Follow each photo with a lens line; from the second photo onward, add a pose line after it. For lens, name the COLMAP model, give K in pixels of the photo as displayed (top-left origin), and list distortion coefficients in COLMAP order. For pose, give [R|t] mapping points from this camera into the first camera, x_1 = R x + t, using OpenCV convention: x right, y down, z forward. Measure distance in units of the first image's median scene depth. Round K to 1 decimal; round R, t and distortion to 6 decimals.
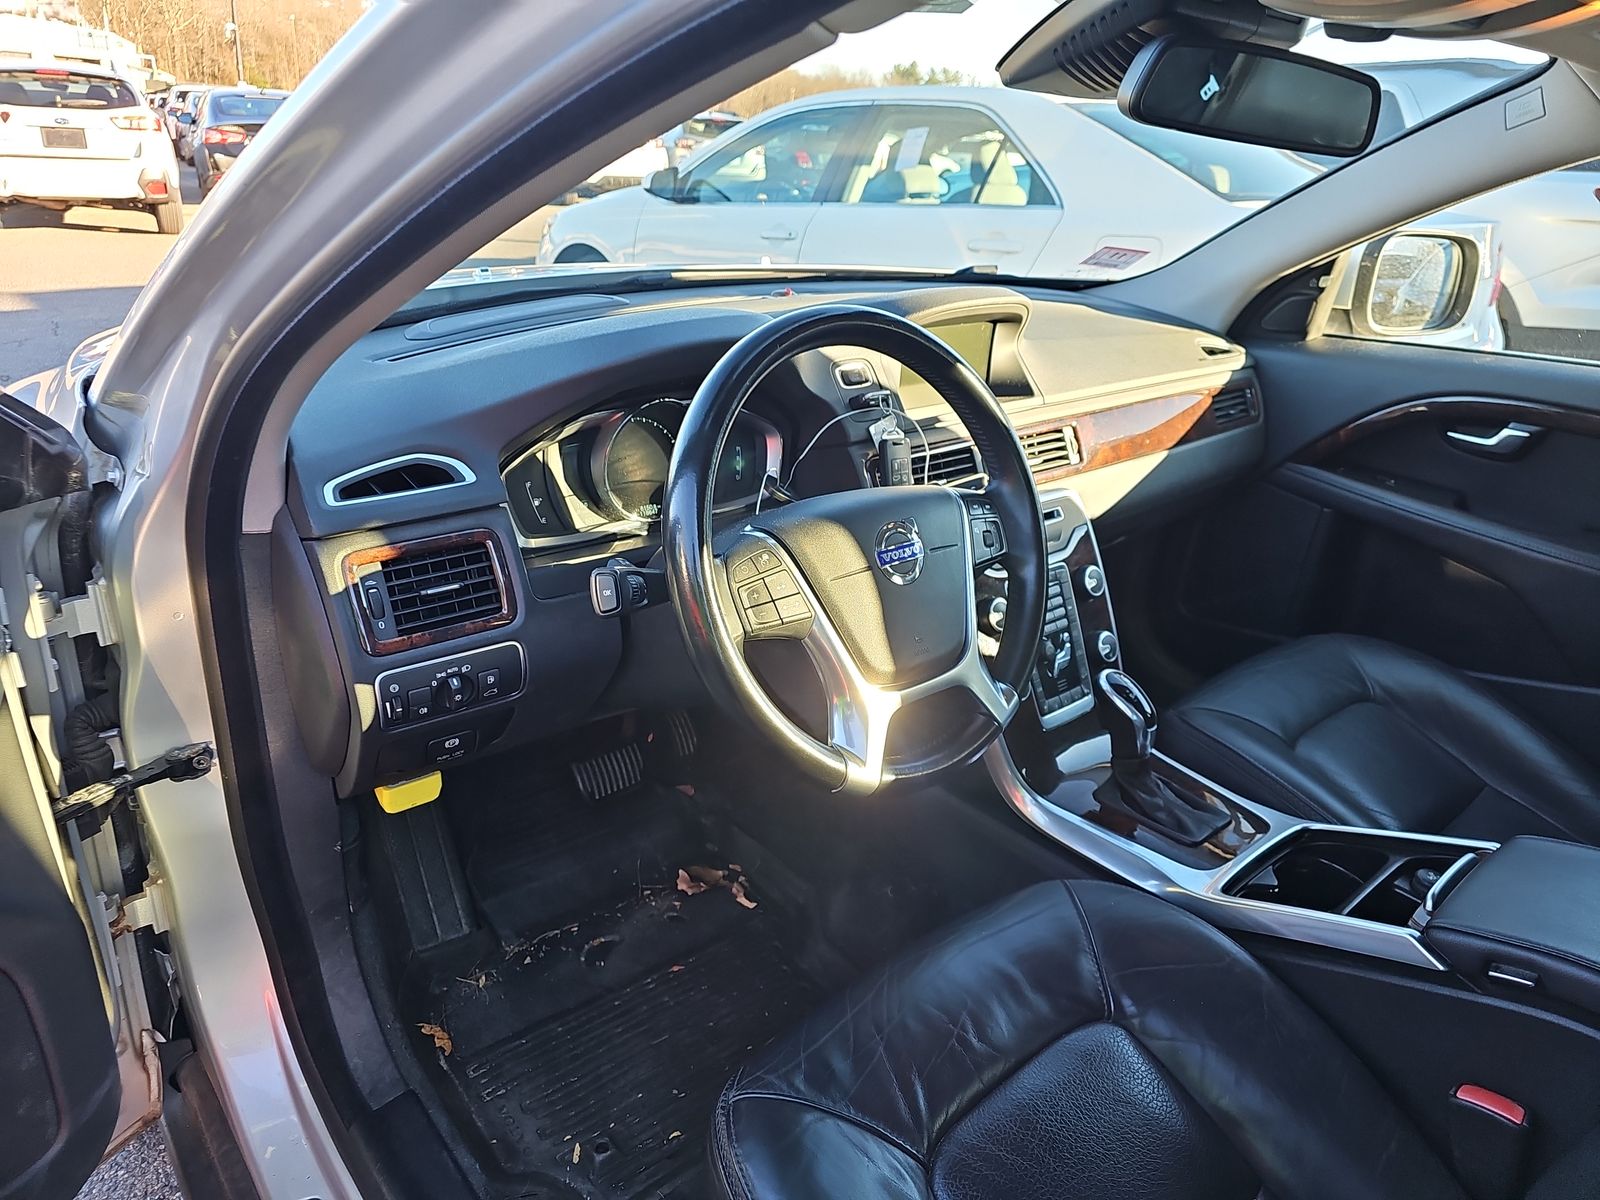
lens RADIAL K [[1065.3, 0, 815.6], [0, 1065.3, 582.3], [0, 0, 1]] dist [0.045916, -0.040055]
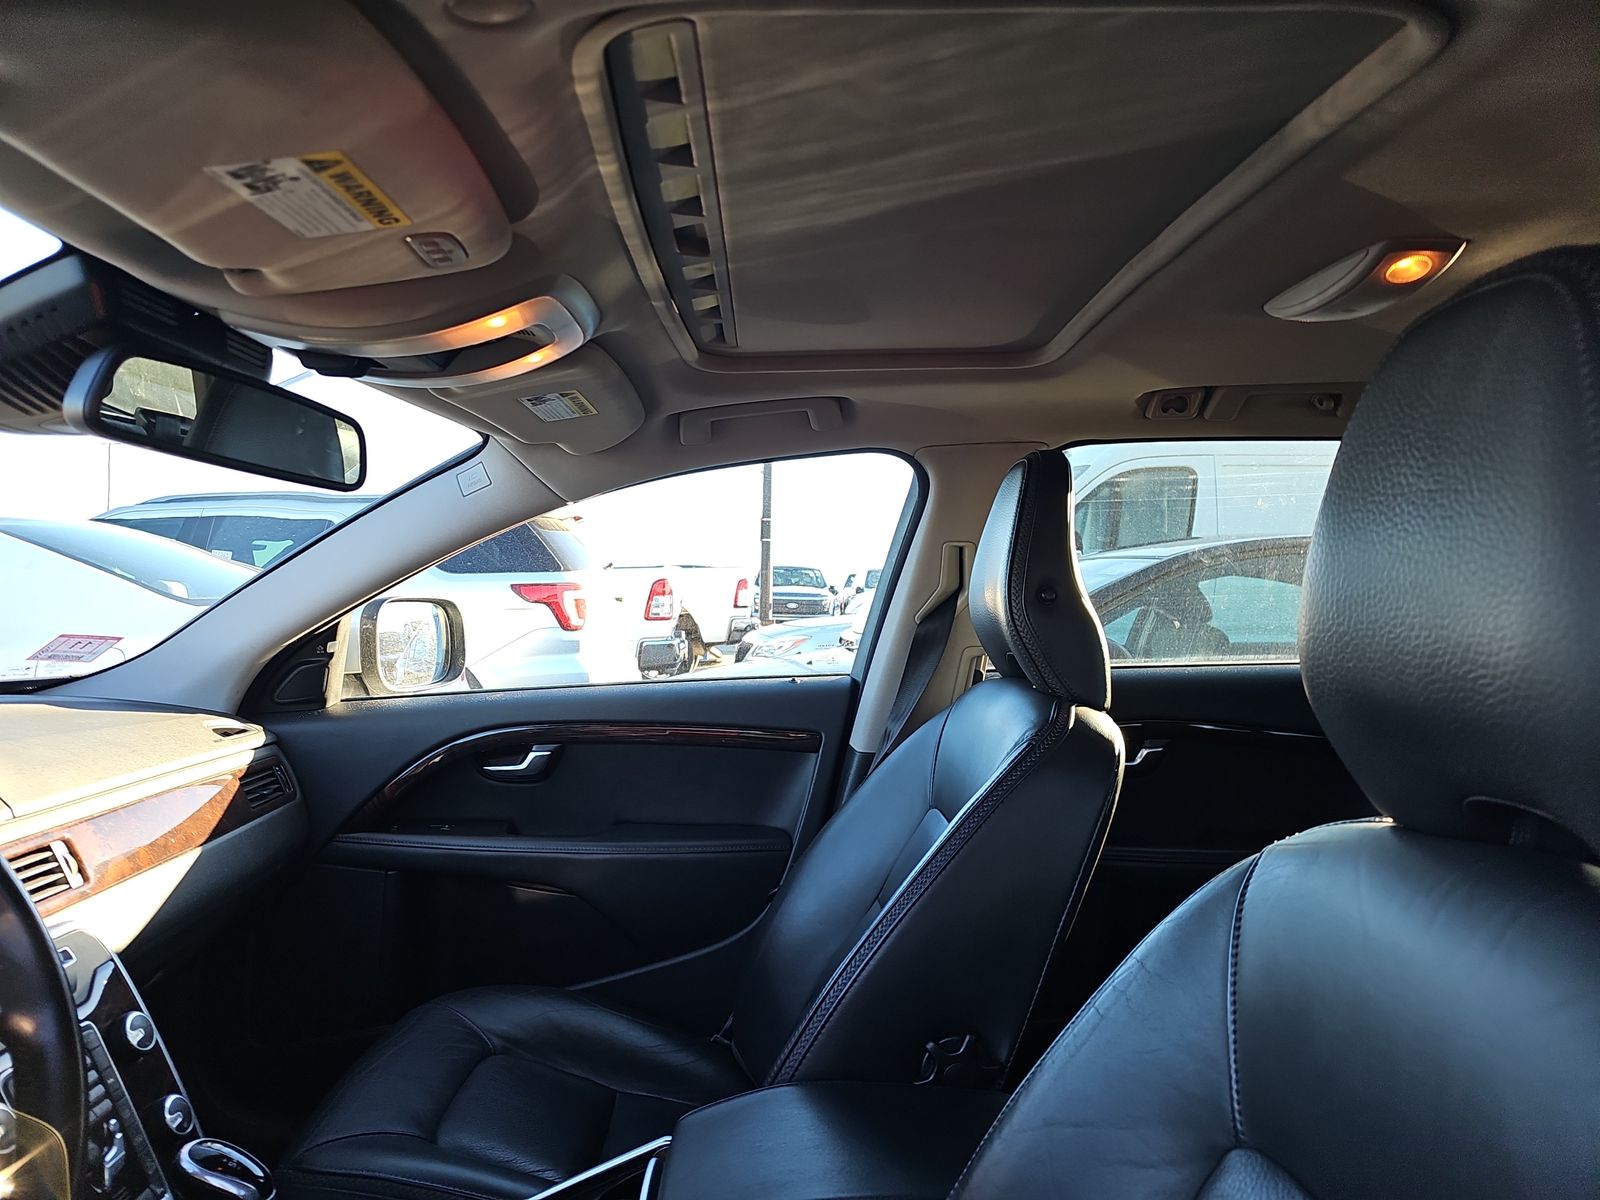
lens RADIAL K [[1065.3, 0, 815.6], [0, 1065.3, 582.3], [0, 0, 1]] dist [0.045916, -0.040055]
pose [[0.636699, -0.060220, 0.768758, 0.002734], [0.331232, 0.921643, -0.202137, 0.018192], [-0.696348, 0.383337, 0.606756, 0.102547]]
